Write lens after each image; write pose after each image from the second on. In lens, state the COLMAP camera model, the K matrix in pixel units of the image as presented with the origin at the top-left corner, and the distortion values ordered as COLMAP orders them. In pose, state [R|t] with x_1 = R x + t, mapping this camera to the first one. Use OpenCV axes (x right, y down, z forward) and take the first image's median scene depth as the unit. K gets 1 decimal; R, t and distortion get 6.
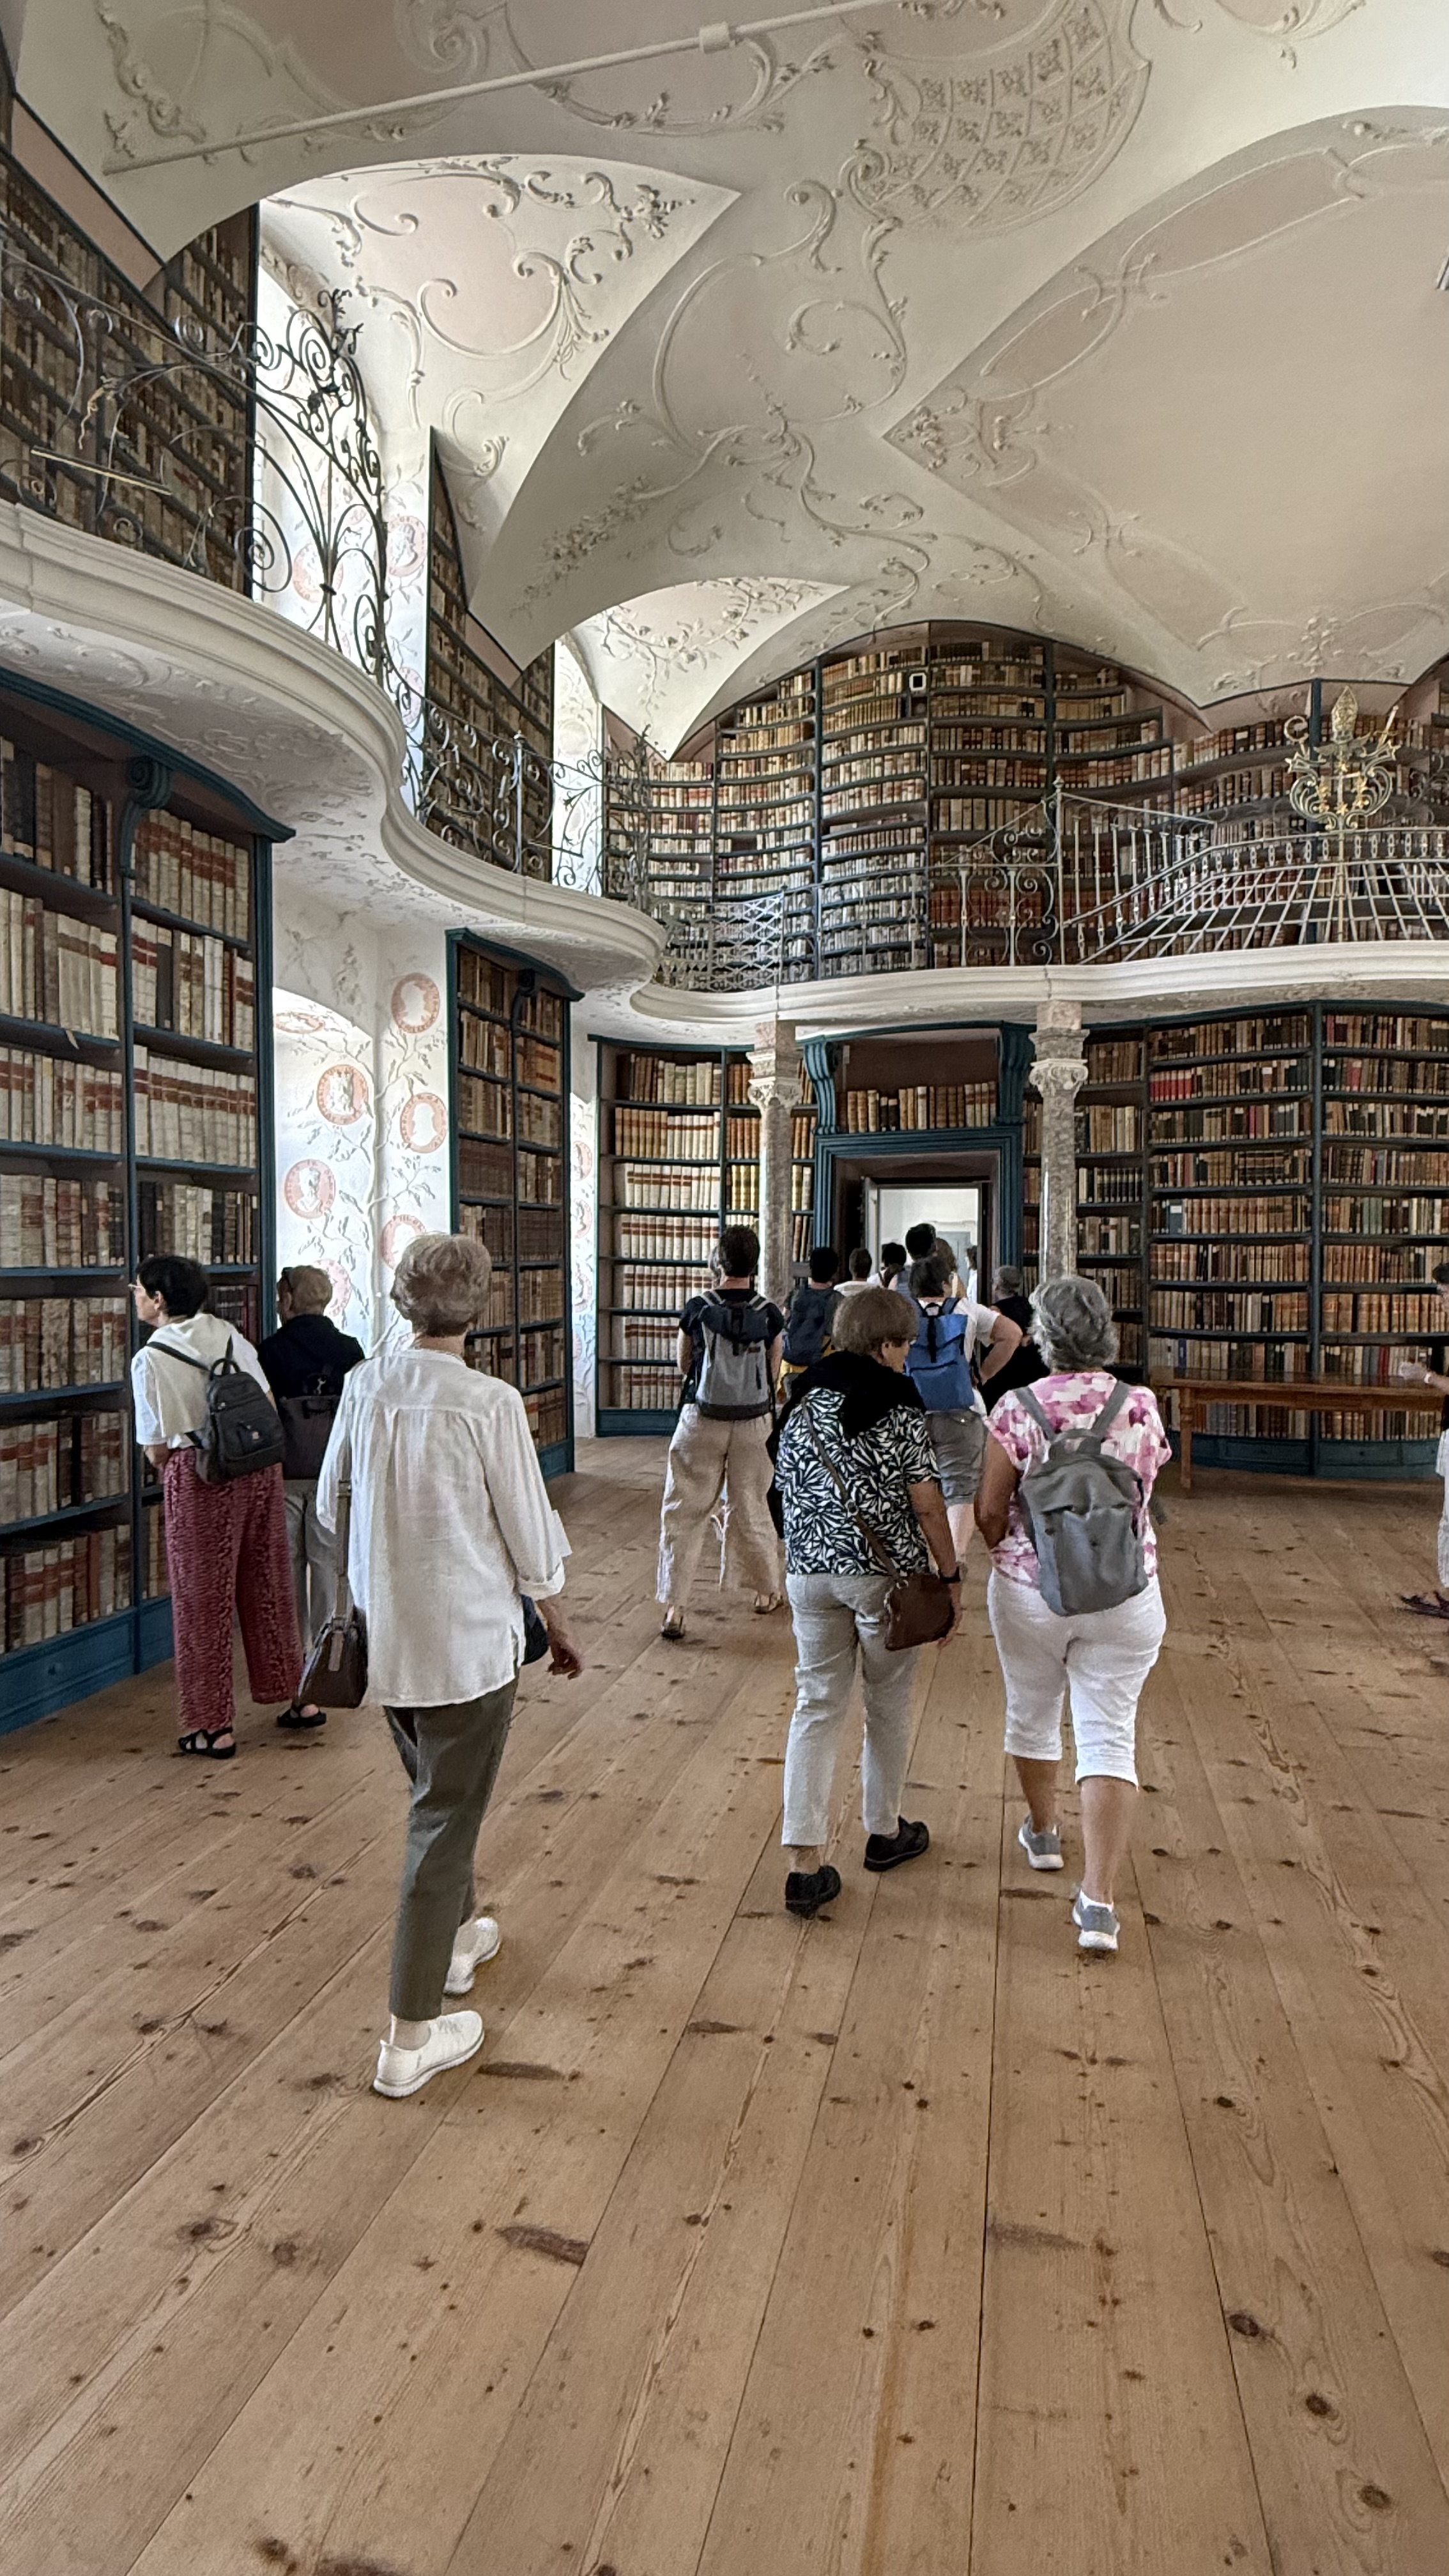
lens RADIAL K [[1319.5, 0, 724.4], [0, 1319.5, 1293.2], [0, 0, 1]] dist [-0.001116, -0.000290]
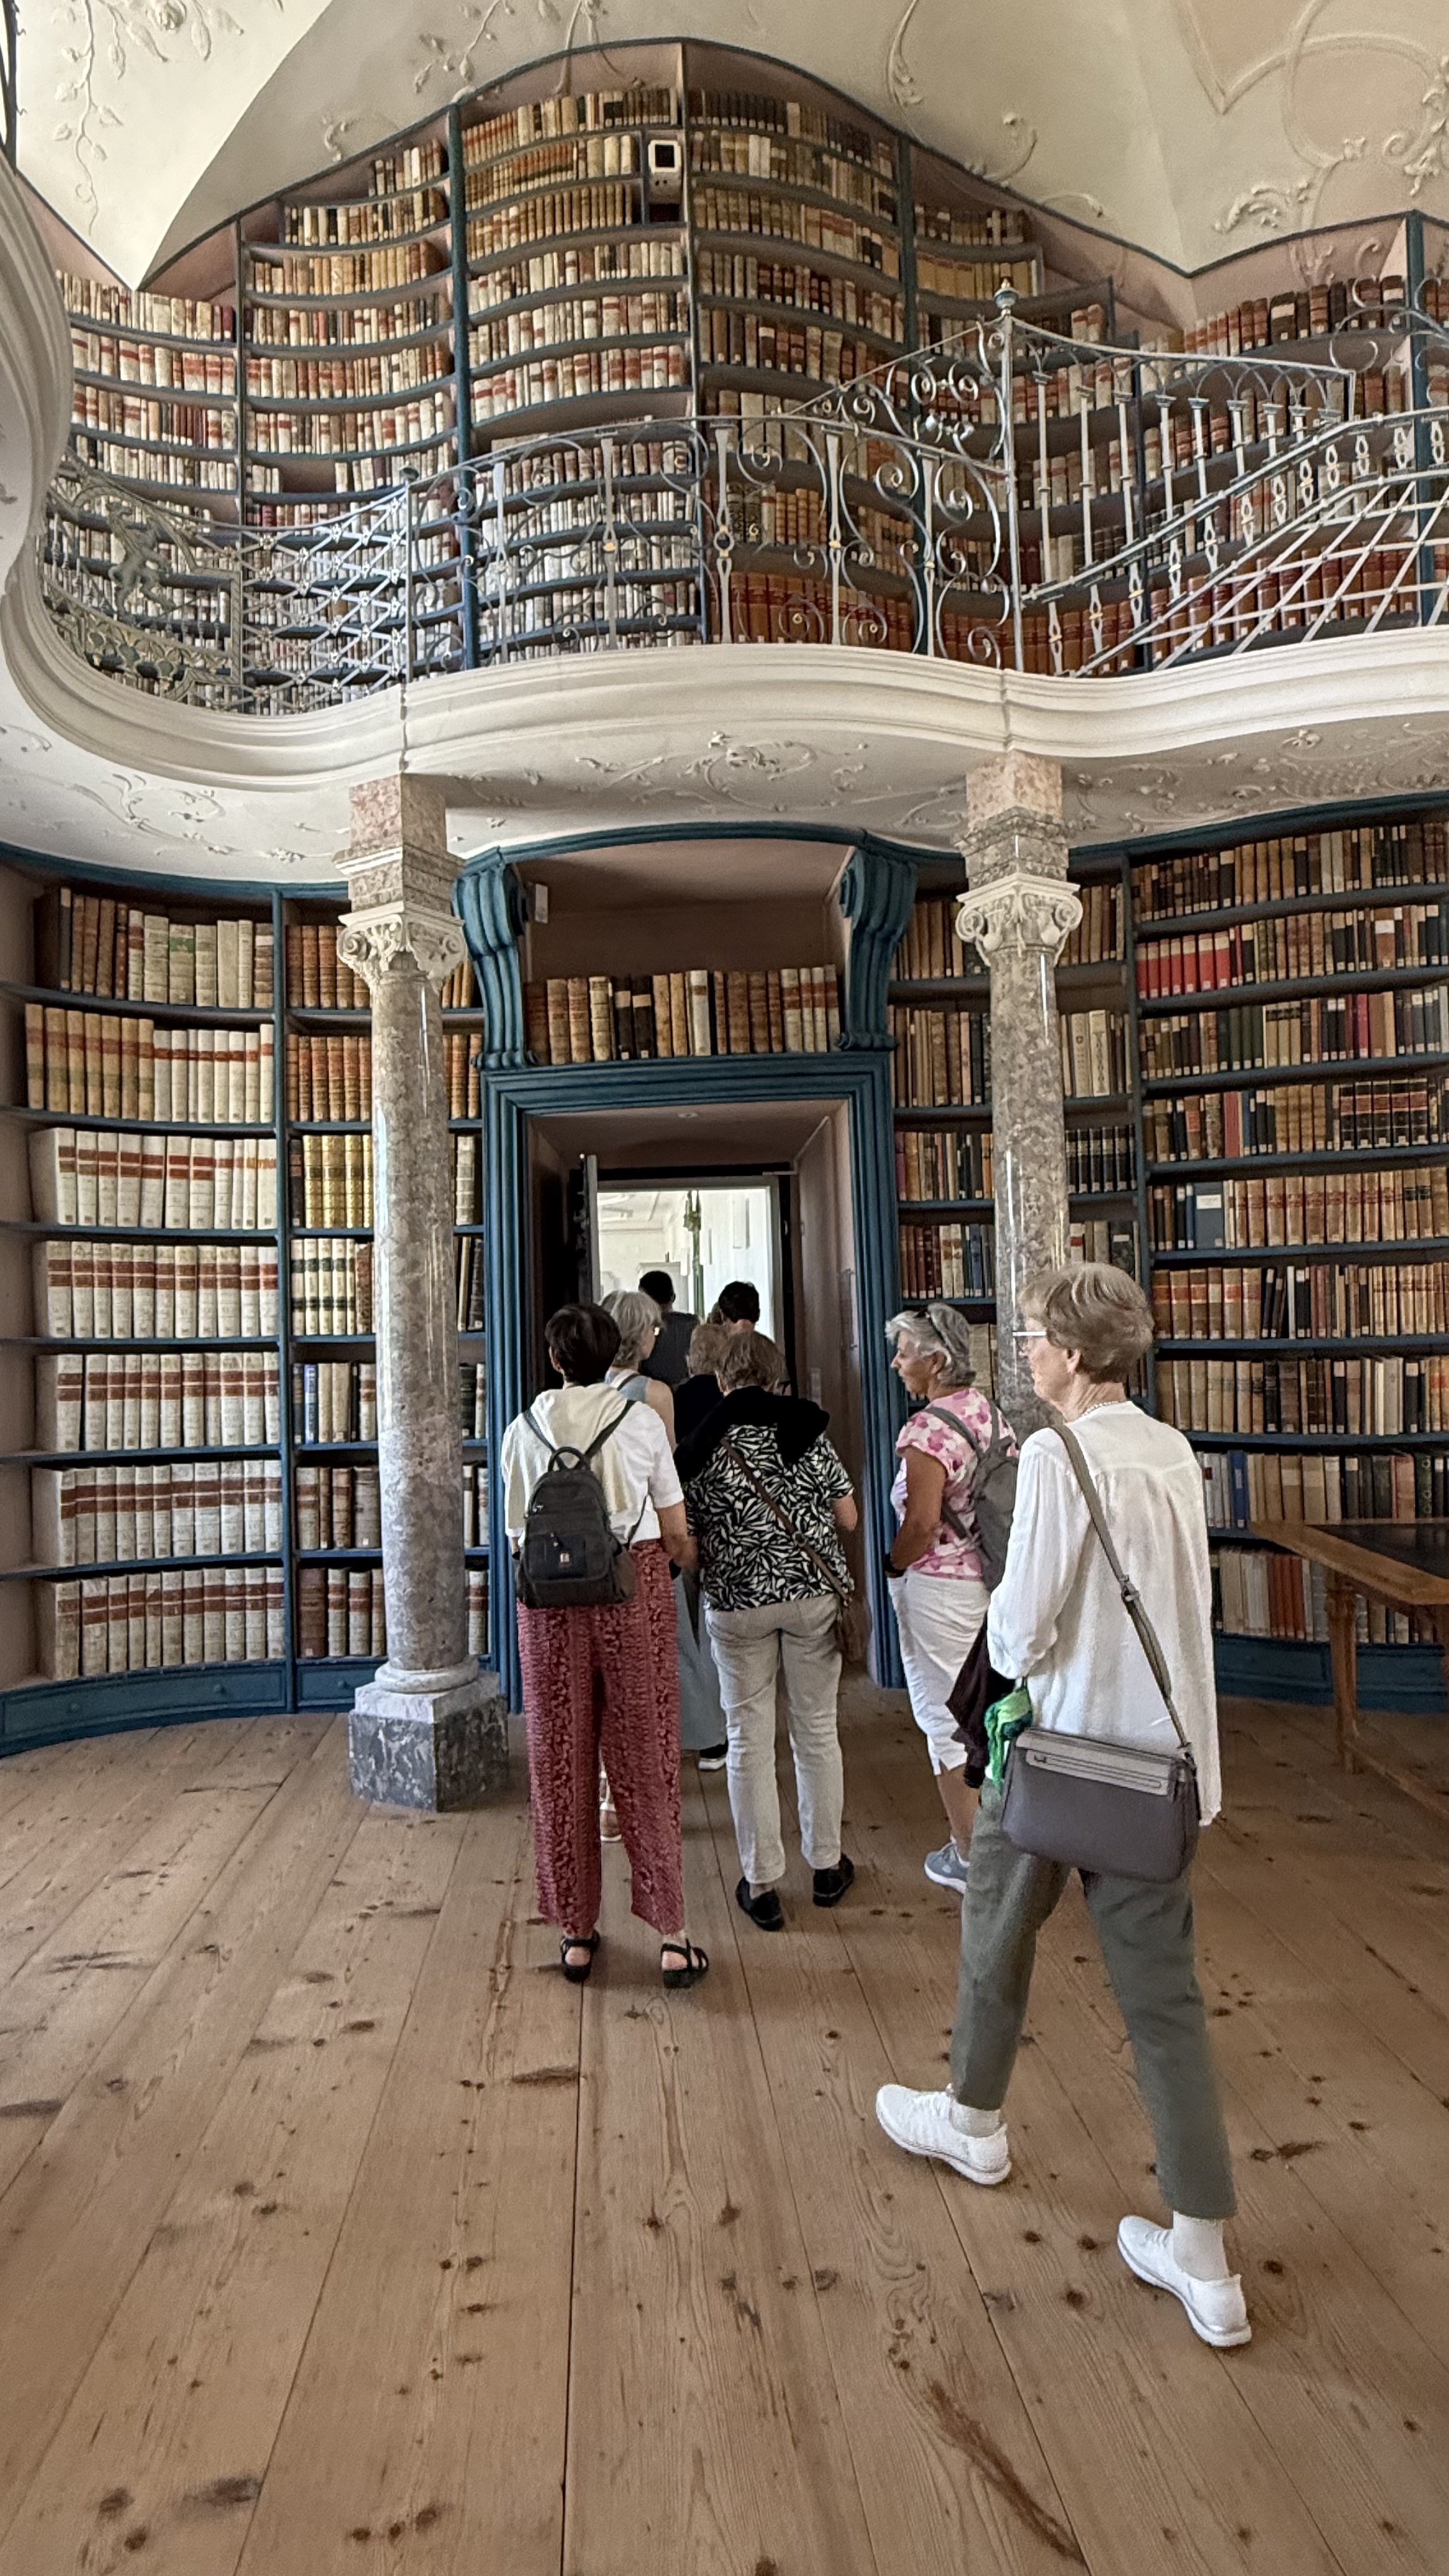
lens RADIAL K [[1319.5, 0, 723.3], [0, 1319.5, 1291.9], [0, 0, 1]] dist [-0.001116, -0.000290]
pose [[0.950108, -0.030358, 0.310441, 0.000421], [0.045657, 0.998068, -0.042134, -0.014159], [-0.308562, 0.054206, 0.949658, 0.528366]]
